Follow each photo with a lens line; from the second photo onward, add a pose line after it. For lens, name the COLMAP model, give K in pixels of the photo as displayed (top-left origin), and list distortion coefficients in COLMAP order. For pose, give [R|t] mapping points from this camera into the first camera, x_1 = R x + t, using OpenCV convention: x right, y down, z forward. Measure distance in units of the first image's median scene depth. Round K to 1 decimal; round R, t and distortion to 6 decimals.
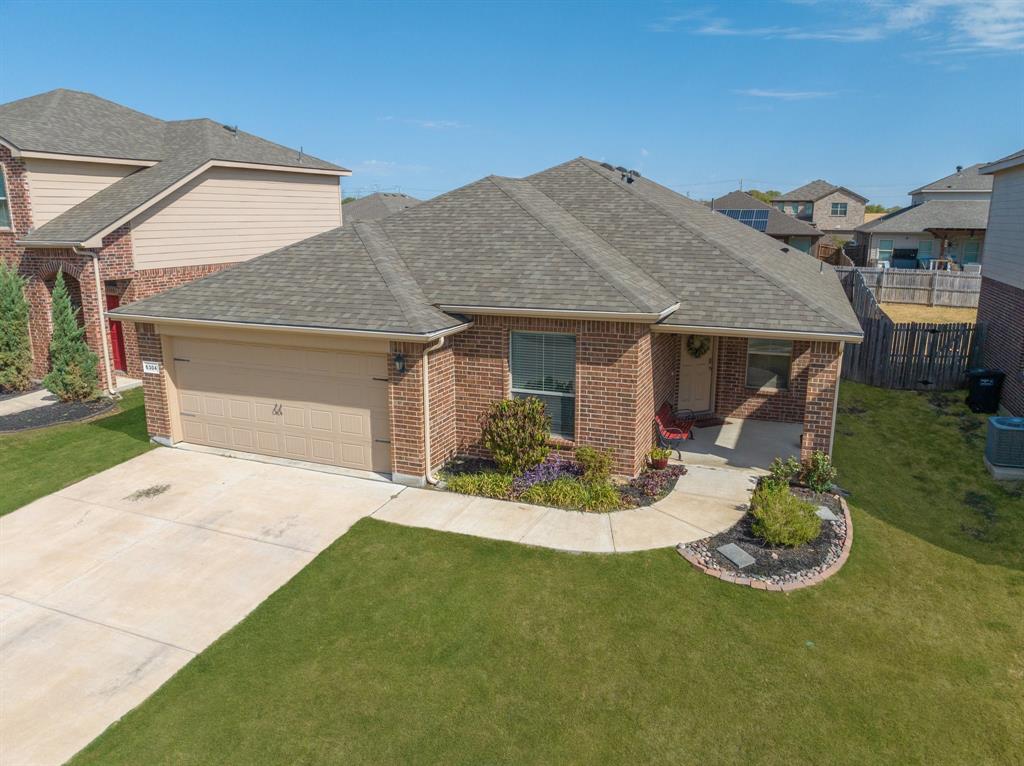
lens RADIAL K [[723.0, 0, 512.9], [0, 723.0, 384.6], [0, 0, 1]] dist [-0.052873, 0.031364]
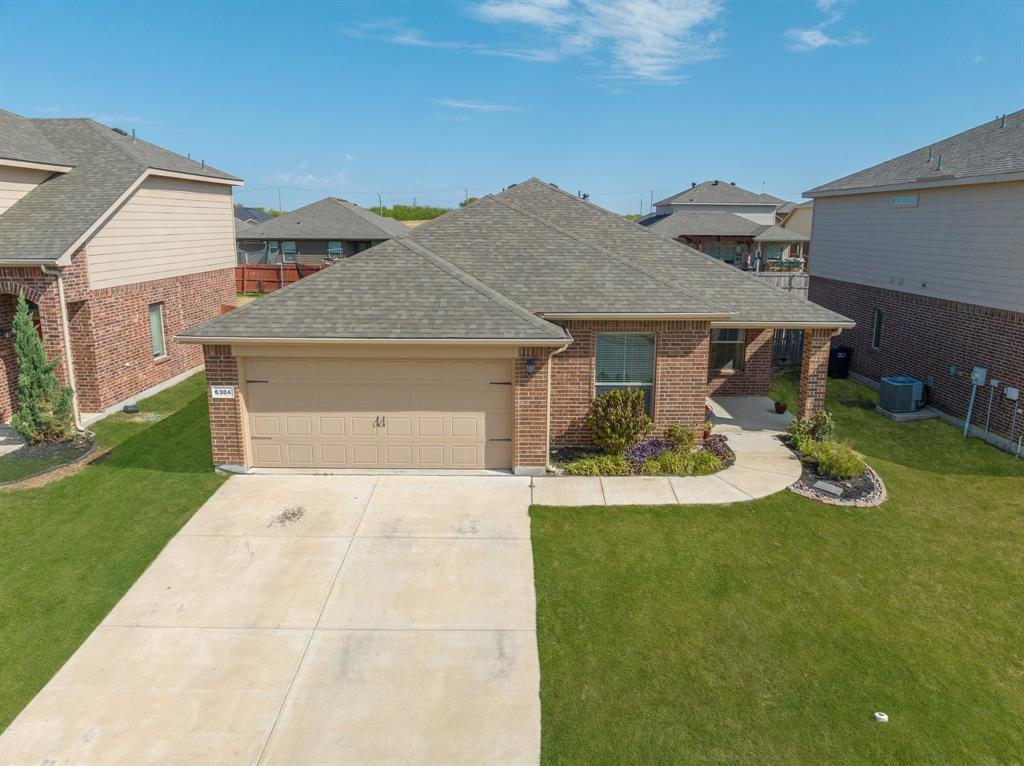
lens RADIAL K [[723.0, 0, 513.4], [0, 723.0, 384.6], [0, 0, 1]] dist [-0.052873, 0.031364]
pose [[0.924831, -0.077575, 0.372383, -0.570184], [0.080027, 0.996753, 0.008894, -0.013004], [-0.371864, 0.021575, 0.928037, -0.027629]]
